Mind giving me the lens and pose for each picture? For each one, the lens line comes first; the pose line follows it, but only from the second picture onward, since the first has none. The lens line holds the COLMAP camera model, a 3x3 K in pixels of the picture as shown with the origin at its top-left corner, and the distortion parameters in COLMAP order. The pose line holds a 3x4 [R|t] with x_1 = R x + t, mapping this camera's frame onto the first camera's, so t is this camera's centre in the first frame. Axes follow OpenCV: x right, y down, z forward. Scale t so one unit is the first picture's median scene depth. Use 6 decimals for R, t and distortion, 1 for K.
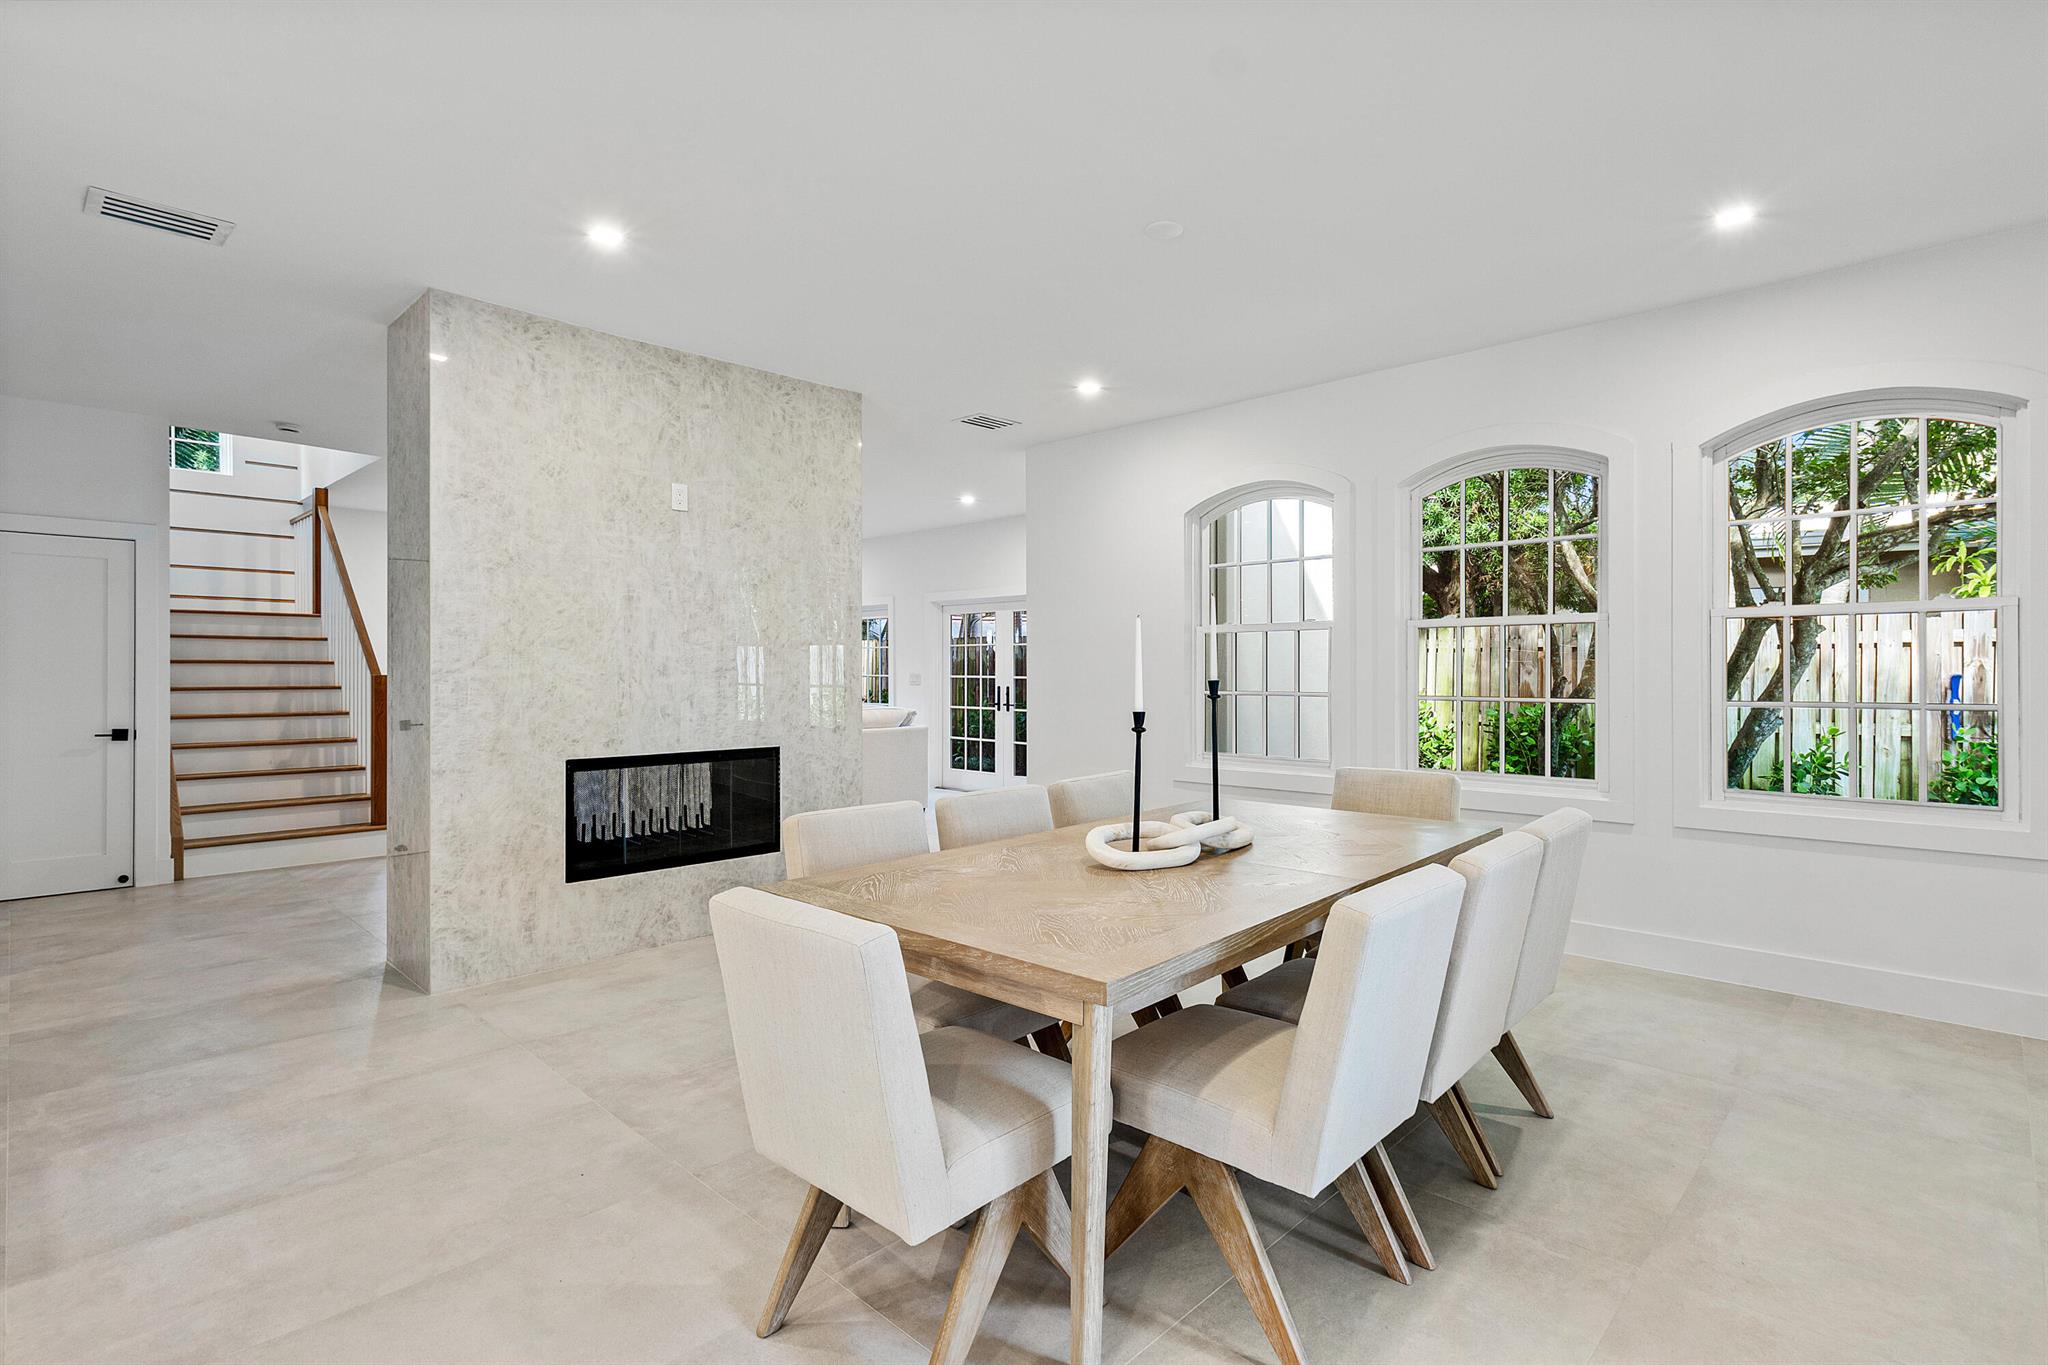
lens RADIAL K [[1003.4, 0, 1025.0], [0, 1003.4, 676.1], [0, 0, 1]] dist [0.003928, 0.000320]
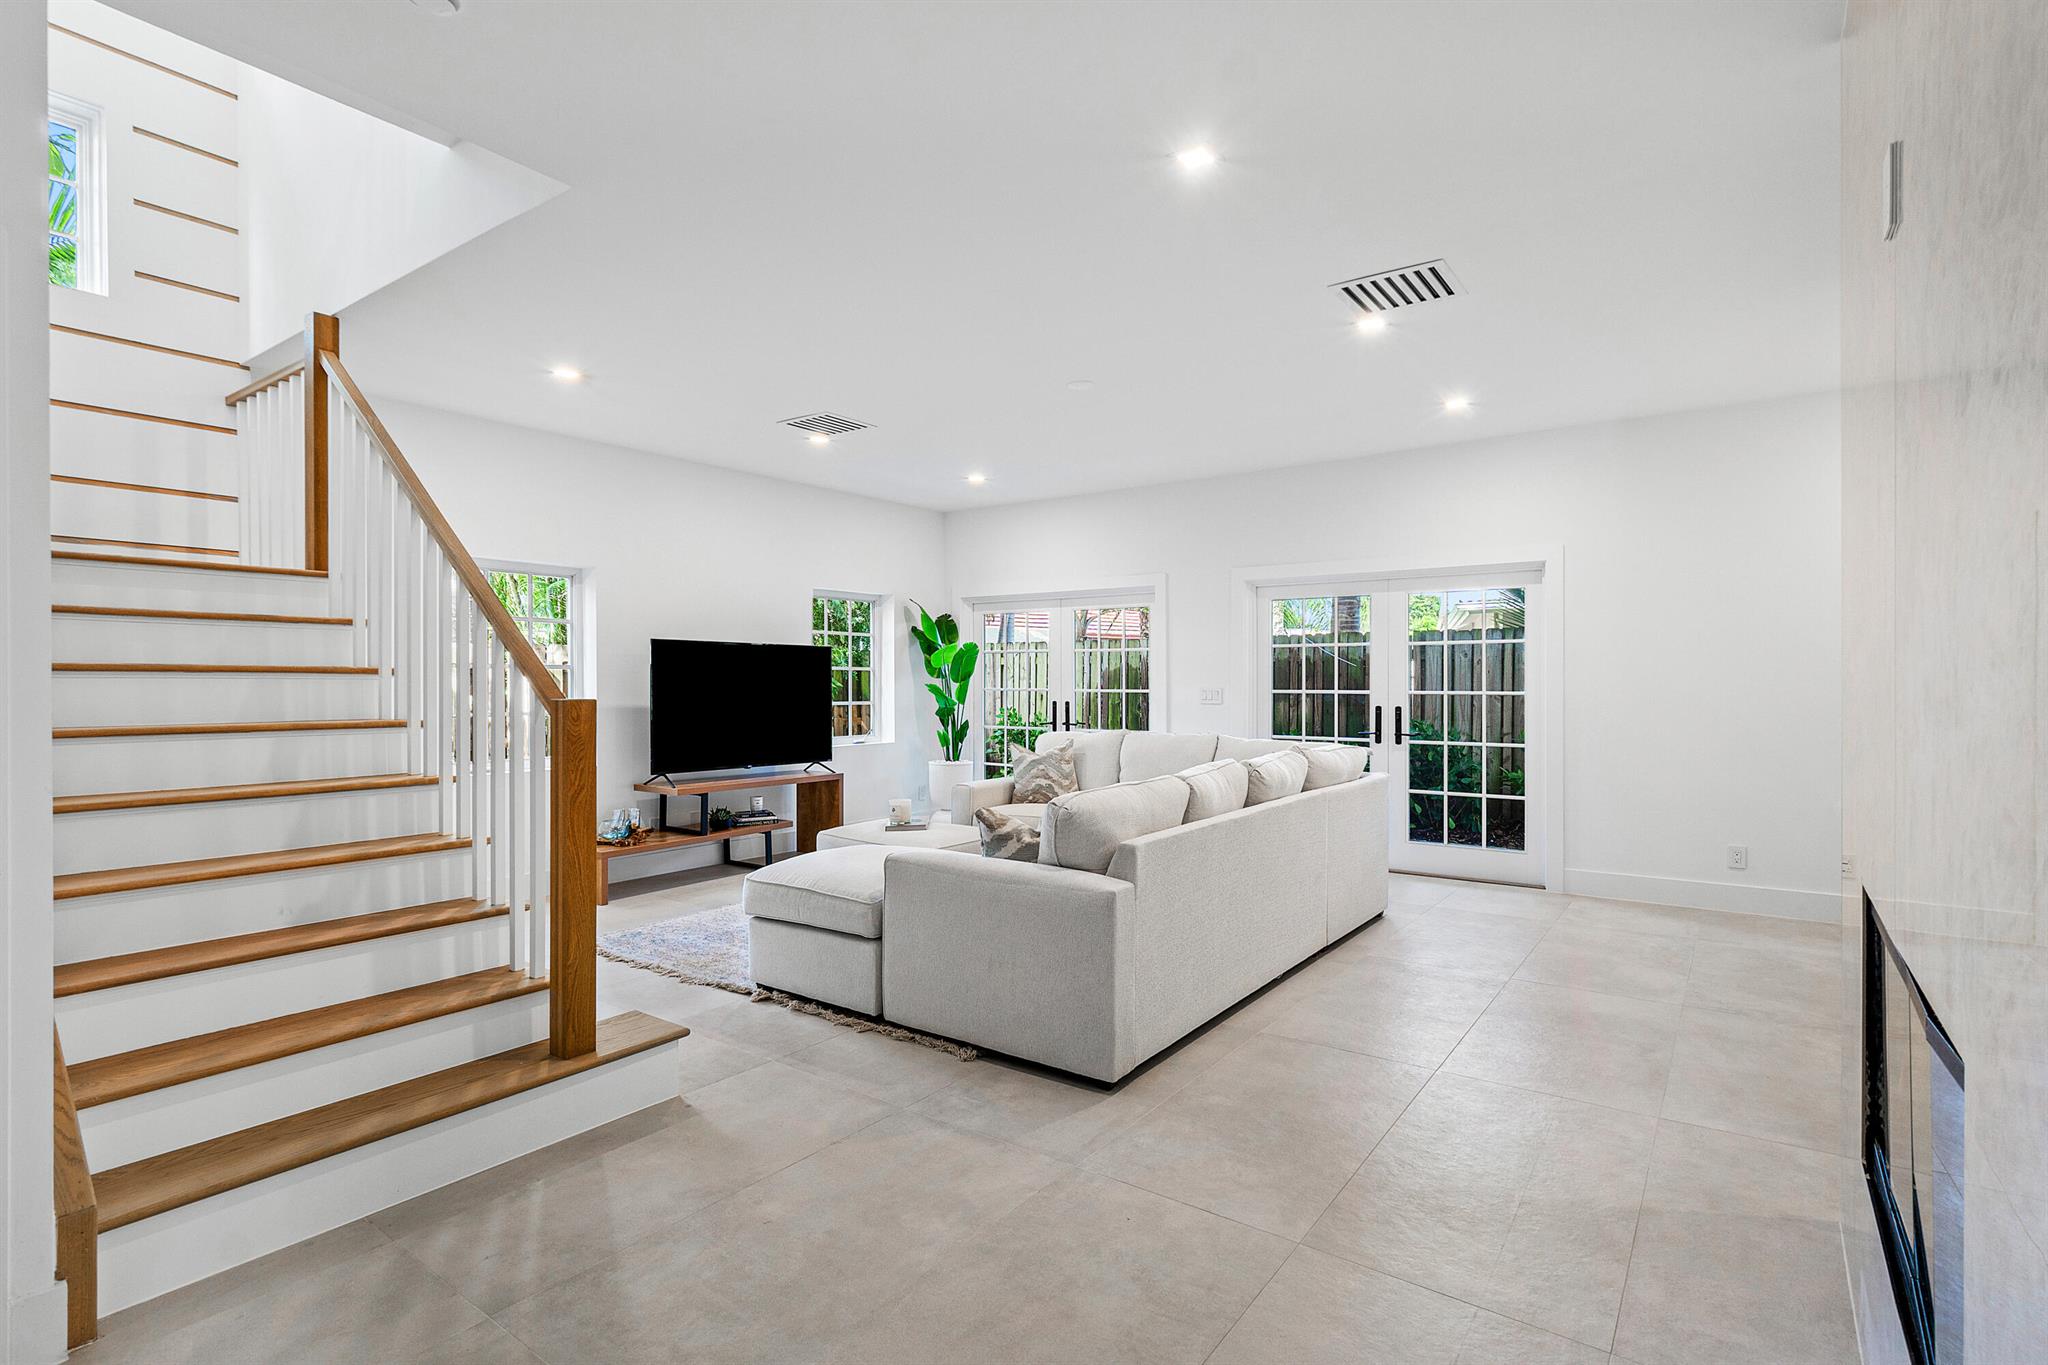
lens RADIAL K [[1003.4, 0, 1031.3], [0, 1003.4, 681.7], [0, 0, 1]] dist [0.003928, 0.000320]
pose [[0.989469, -0.003859, 0.144691, -0.430088], [0.005009, 0.999959, -0.007586, -0.002738], [-0.144656, 0.008231, 0.989448, 0.465355]]
